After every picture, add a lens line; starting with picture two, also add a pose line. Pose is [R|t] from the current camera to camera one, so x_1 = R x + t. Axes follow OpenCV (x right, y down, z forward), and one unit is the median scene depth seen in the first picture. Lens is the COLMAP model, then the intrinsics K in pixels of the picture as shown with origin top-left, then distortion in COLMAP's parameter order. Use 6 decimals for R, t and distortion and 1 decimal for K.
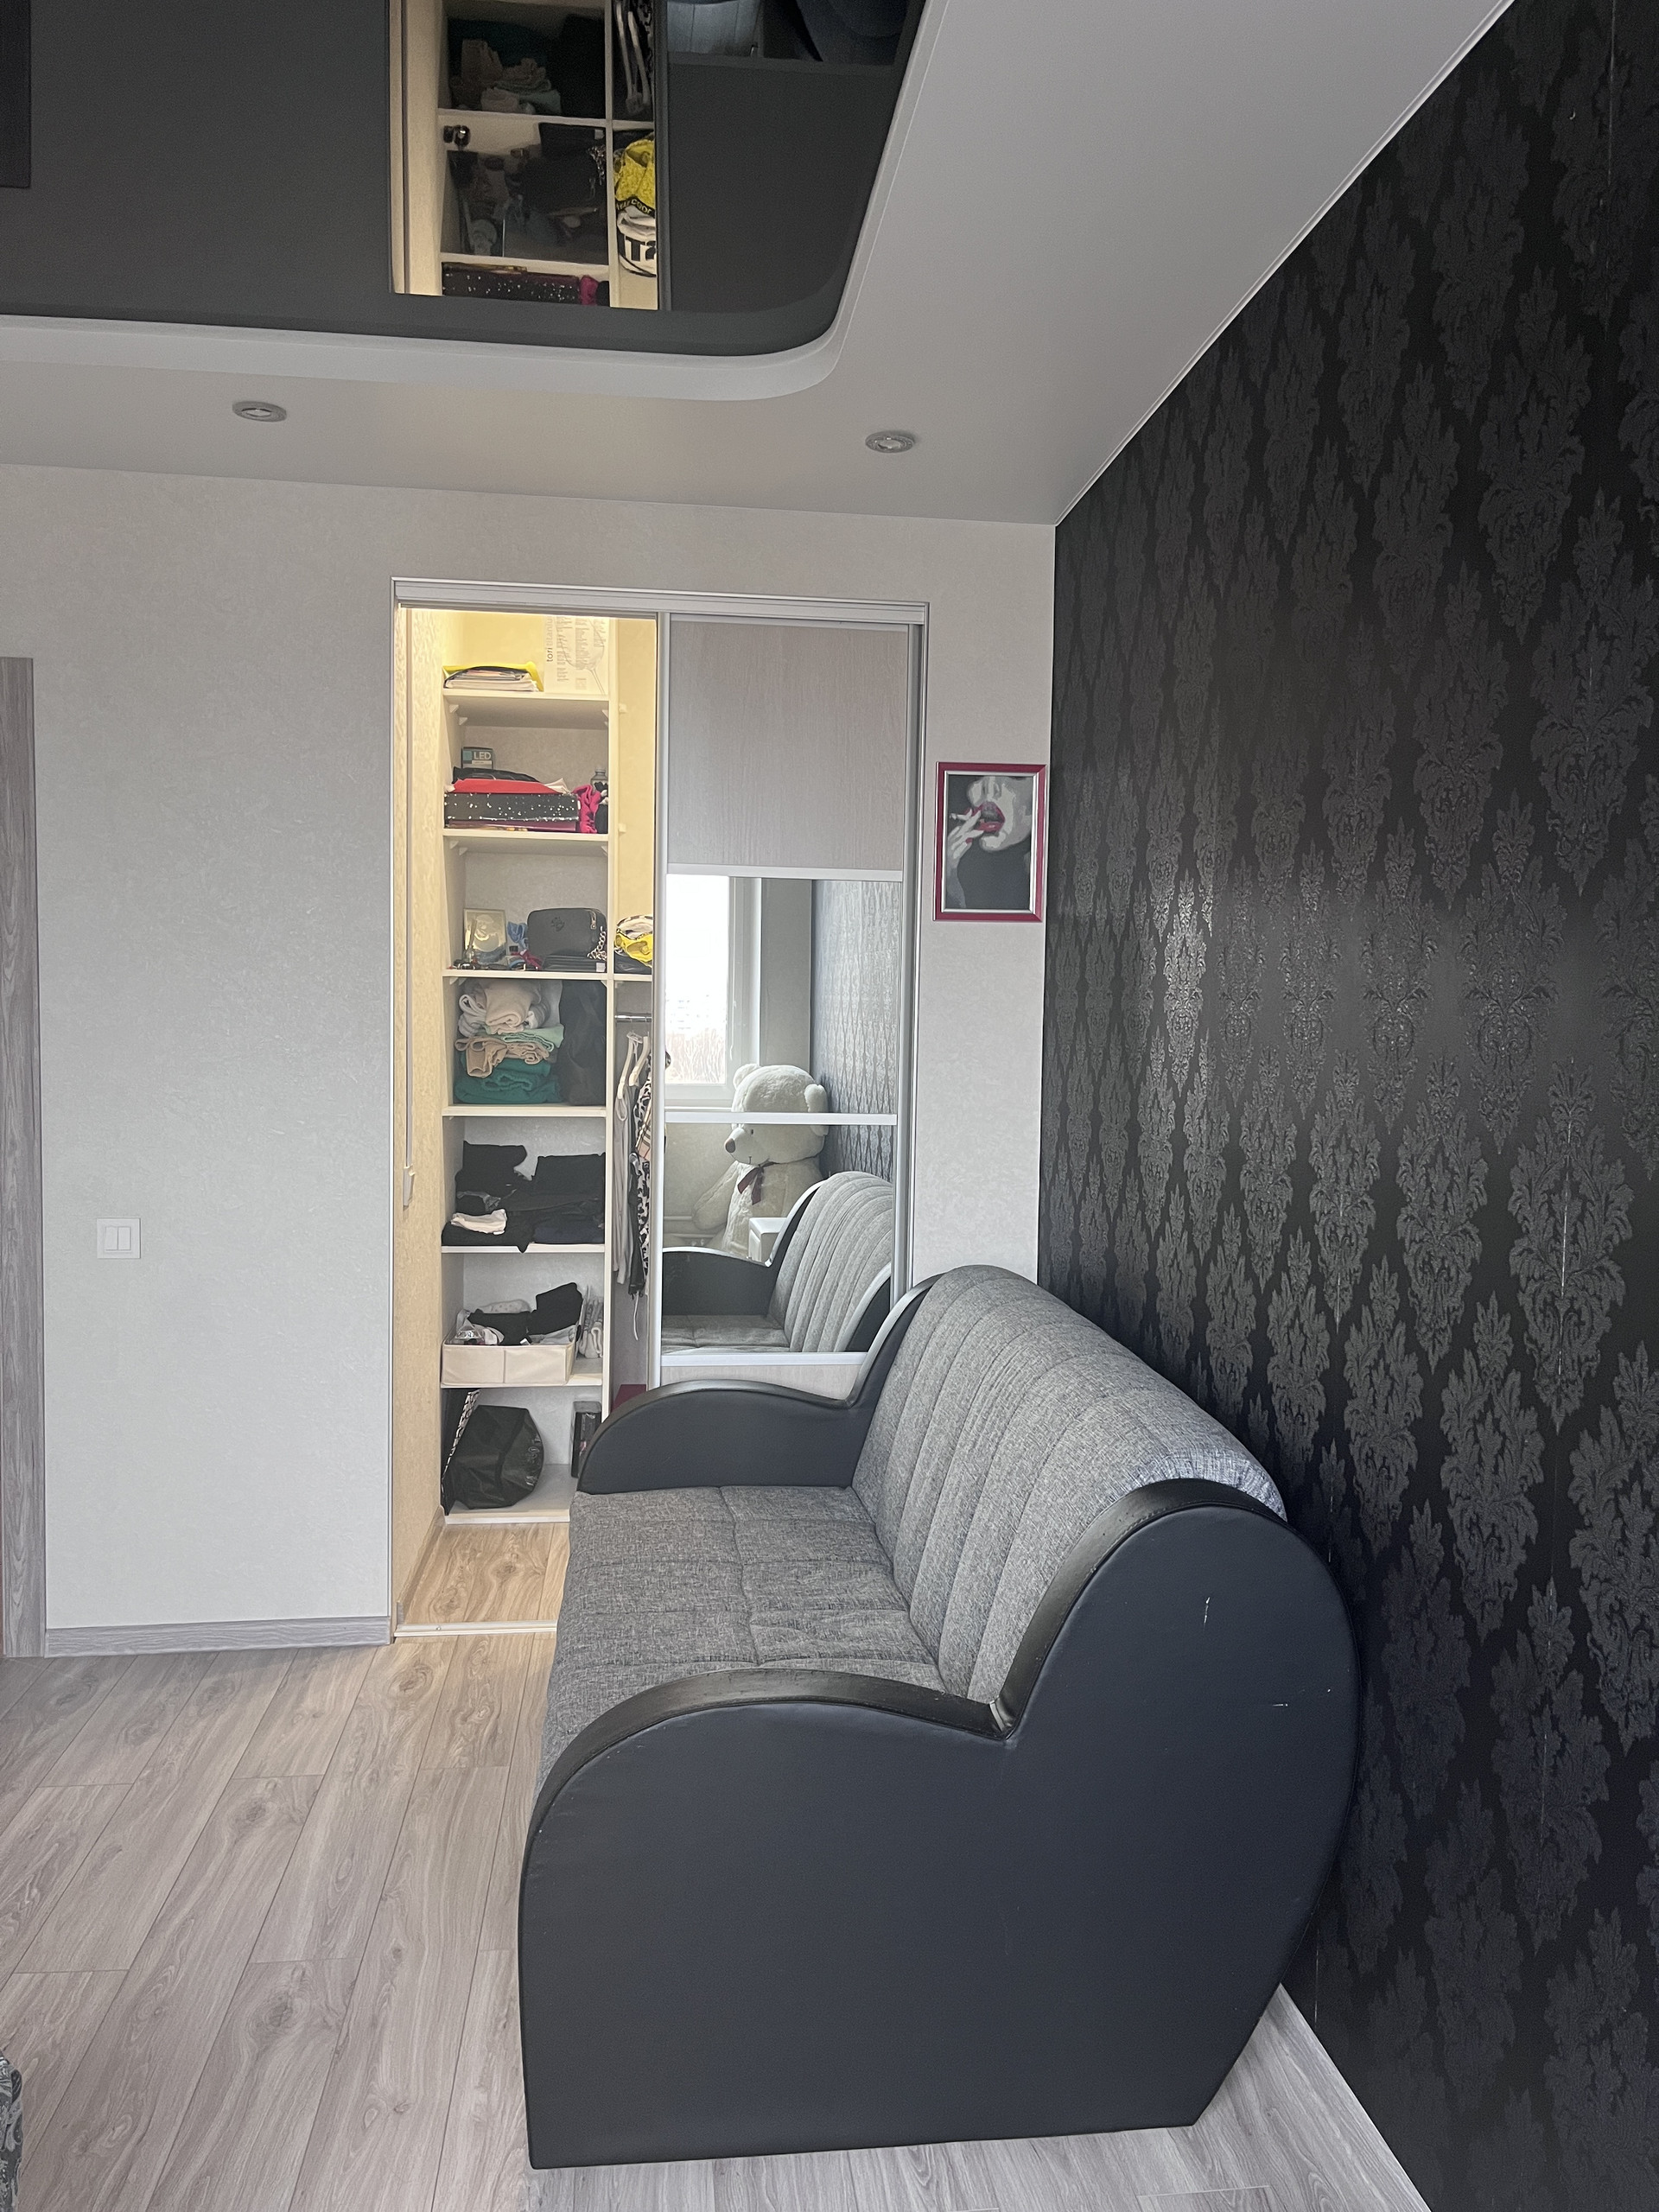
lens RADIAL K [[1677.3, 0, 846.3], [0, 1677.3, 1112.1], [0, 0, 1]] dist [0.059995, -0.080136]
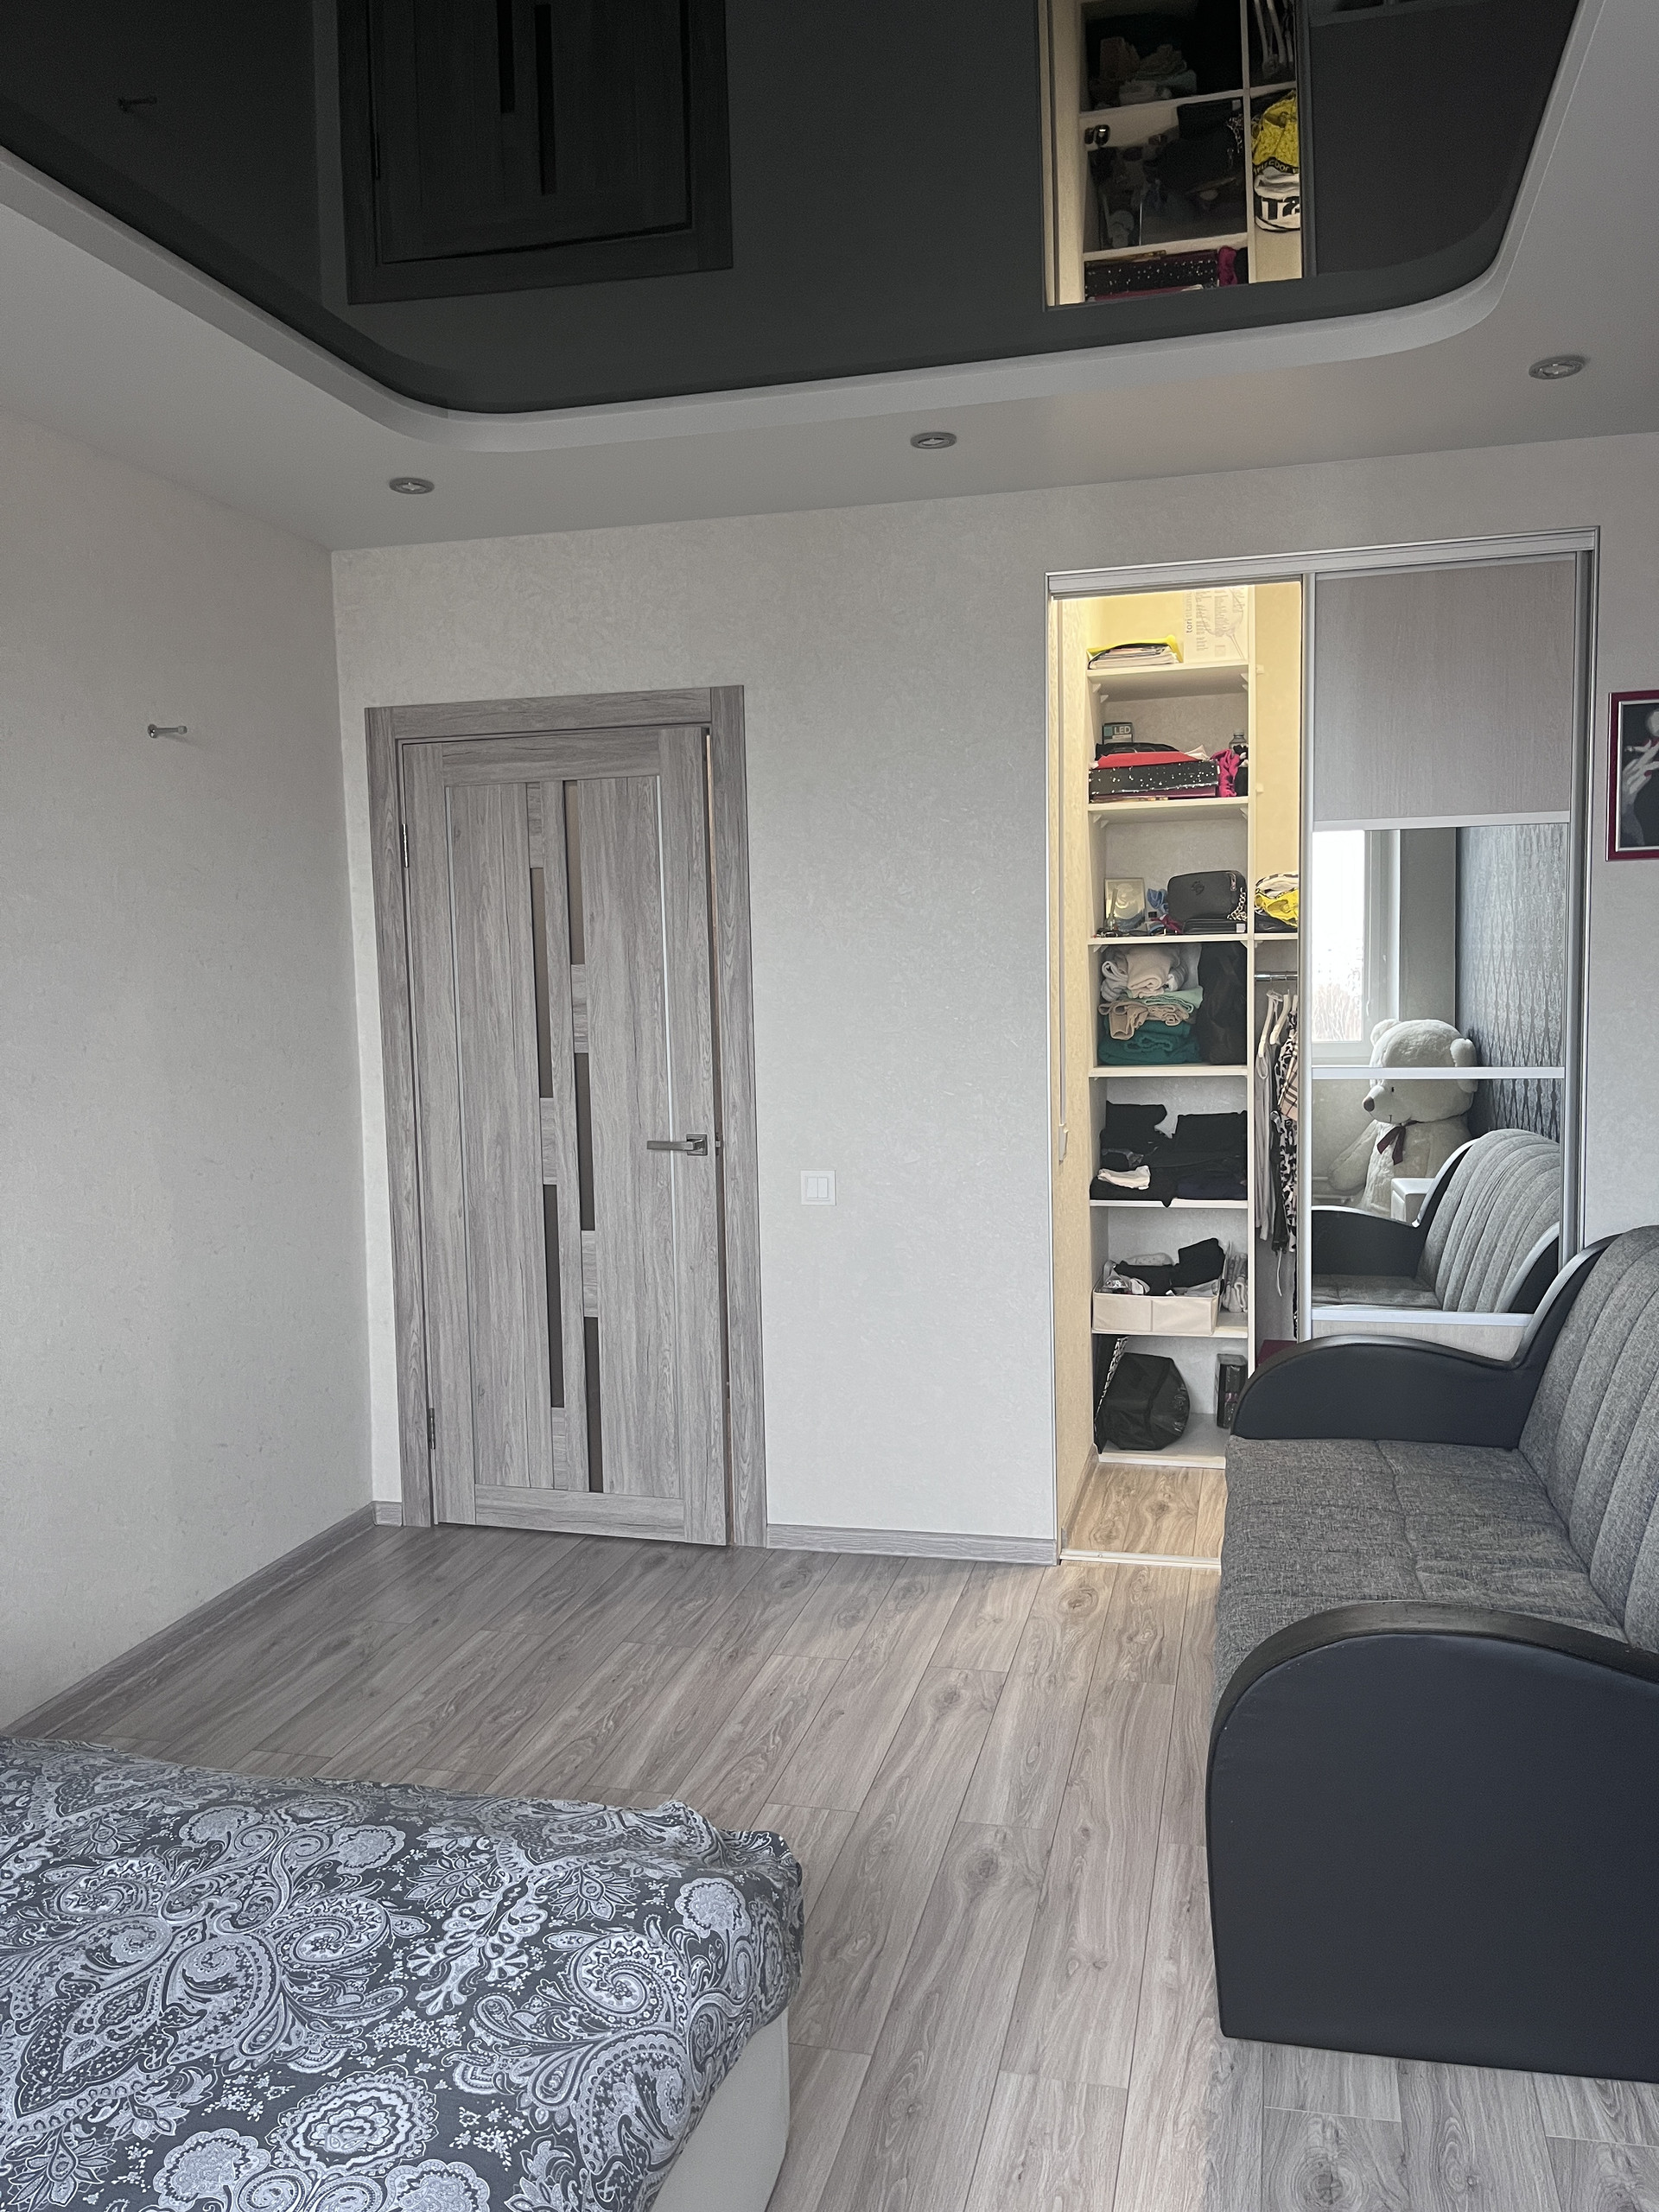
lens RADIAL K [[1677.3, 0, 836.5], [0, 1677.3, 1112.2], [0, 0, 1]] dist [0.059995, -0.080136]
pose [[0.932474, -0.009139, -0.361120, -0.009392], [0.017139, 0.999673, 0.018958, 0.002071], [0.360829, -0.023867, 0.932327, -0.050856]]
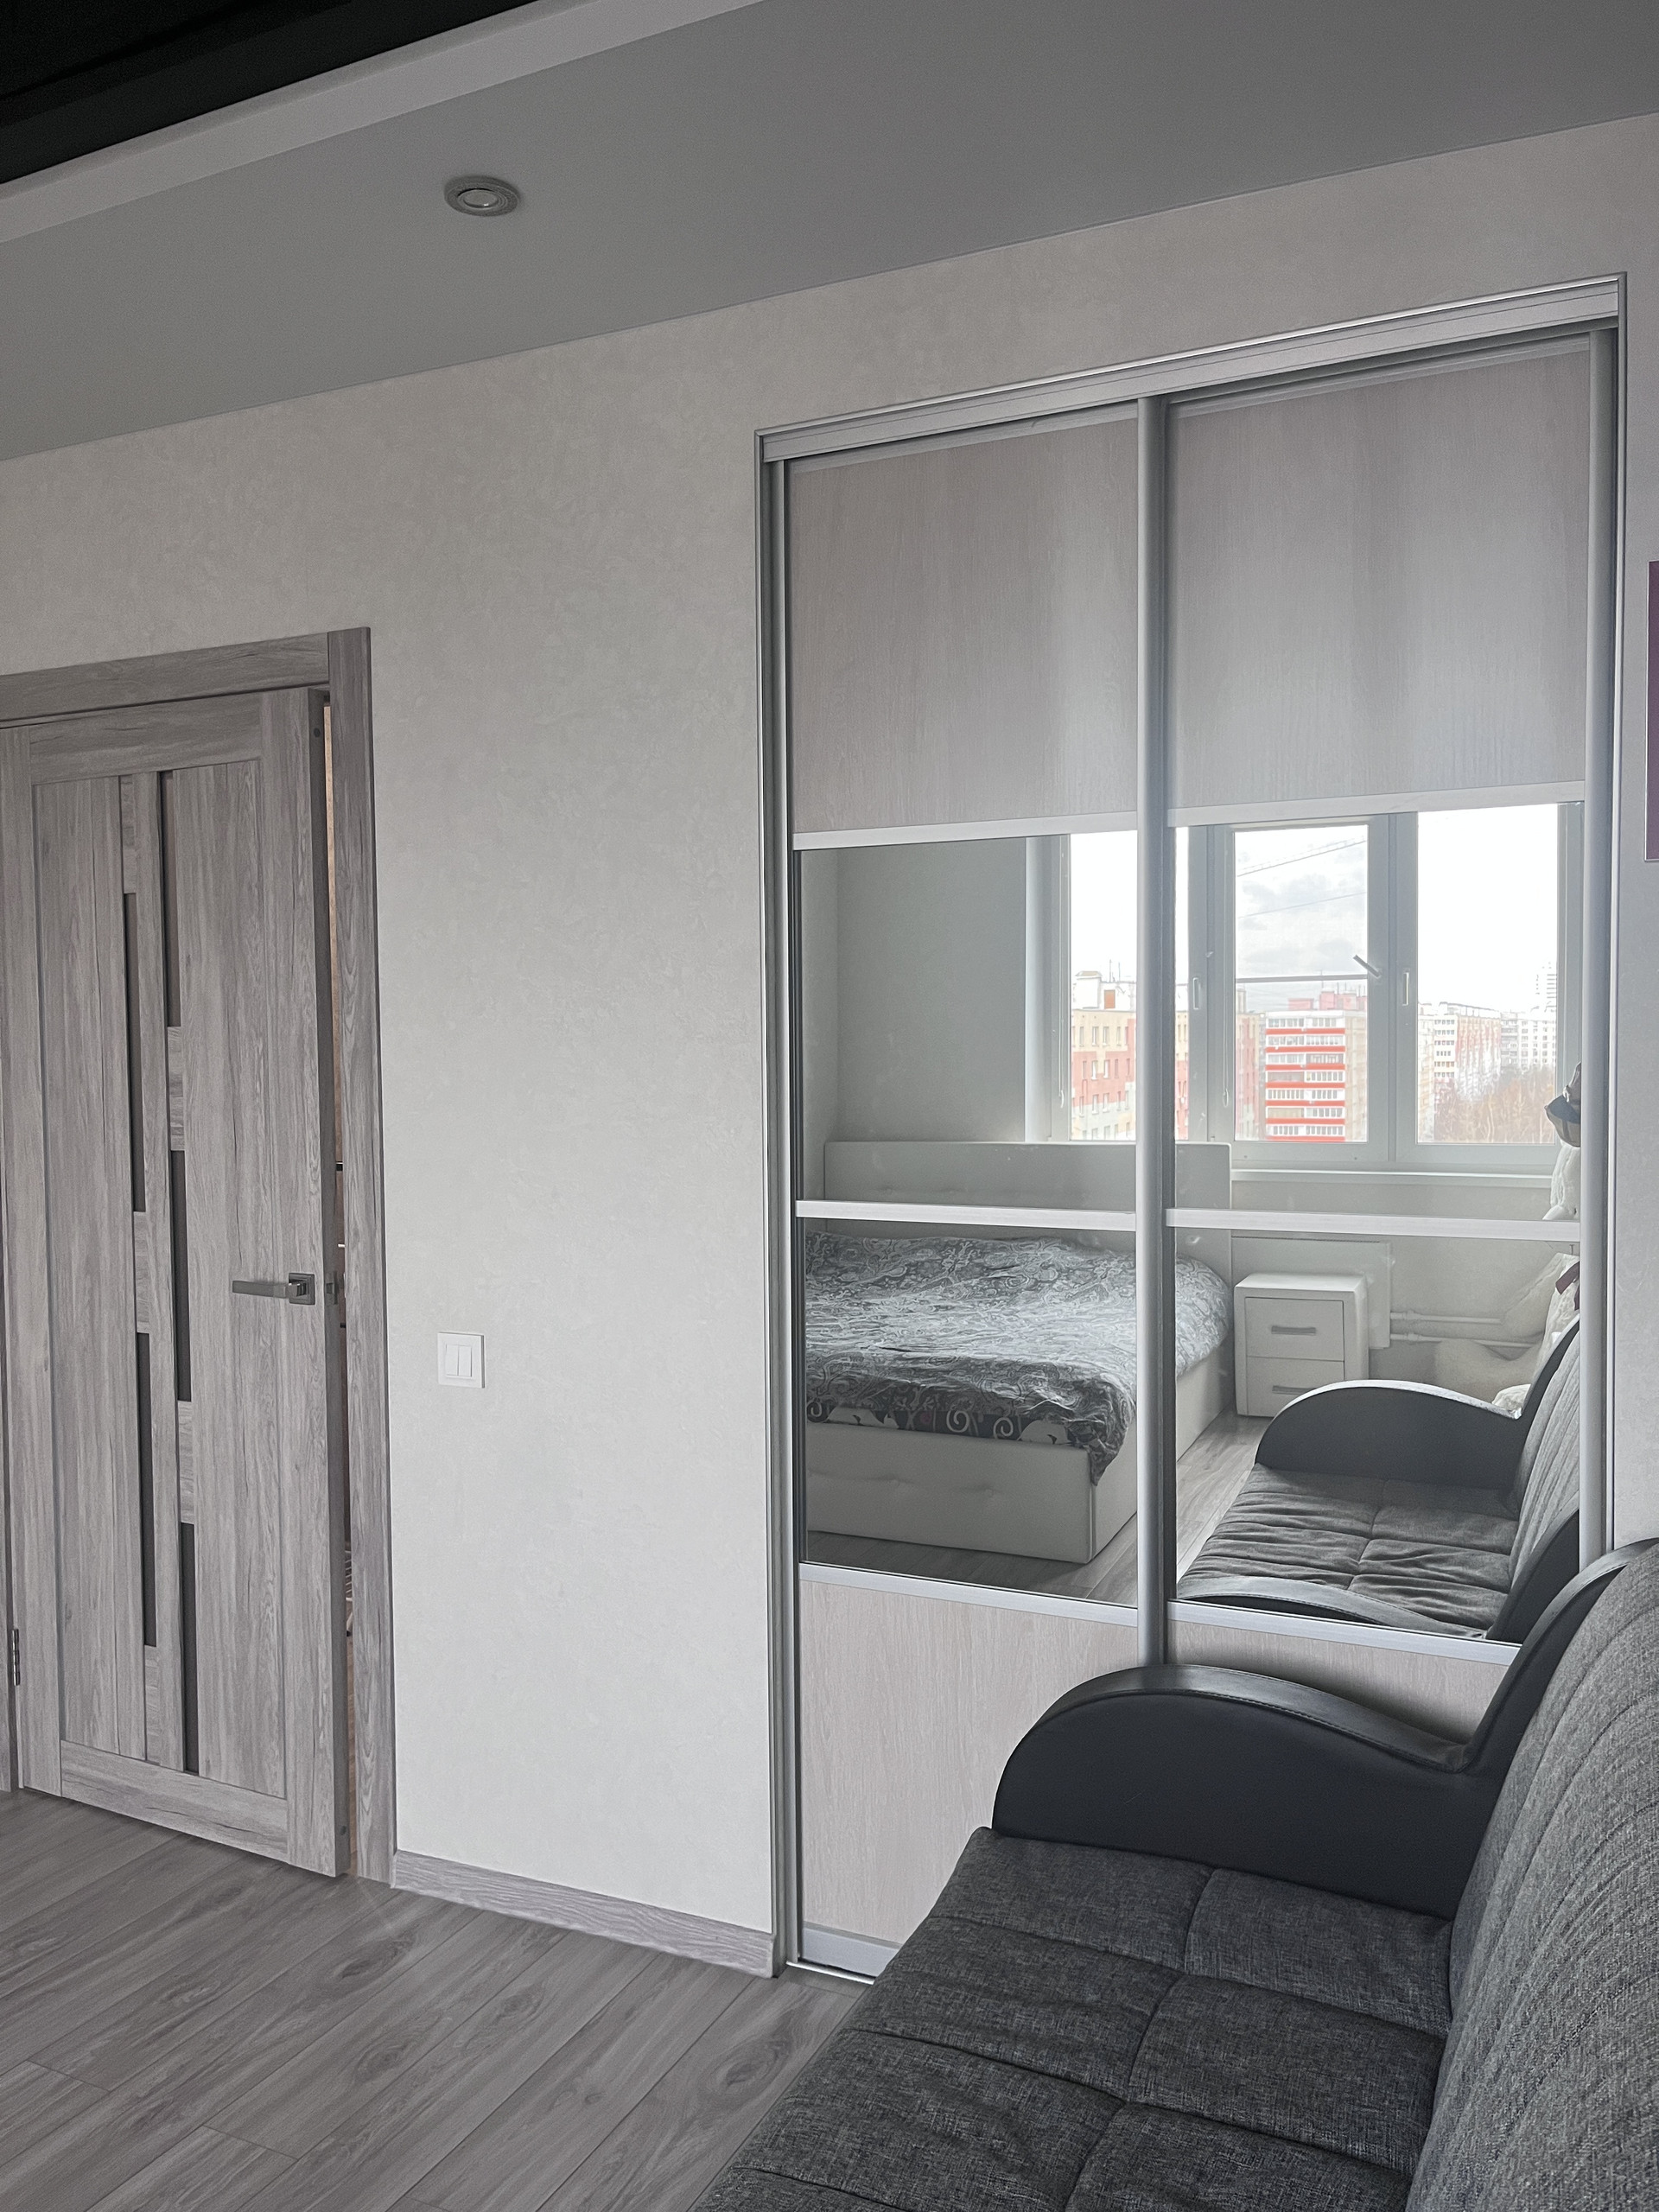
lens RADIAL K [[1677.3, 0, 819.9], [0, 1677.3, 1116.7], [0, 0, 1]] dist [0.059995, -0.080136]
pose [[0.862314, -0.007247, -0.506321, 0.101896], [-0.009973, 0.999461, -0.031291, -0.013837], [0.506275, 0.032032, 0.861777, 0.415055]]
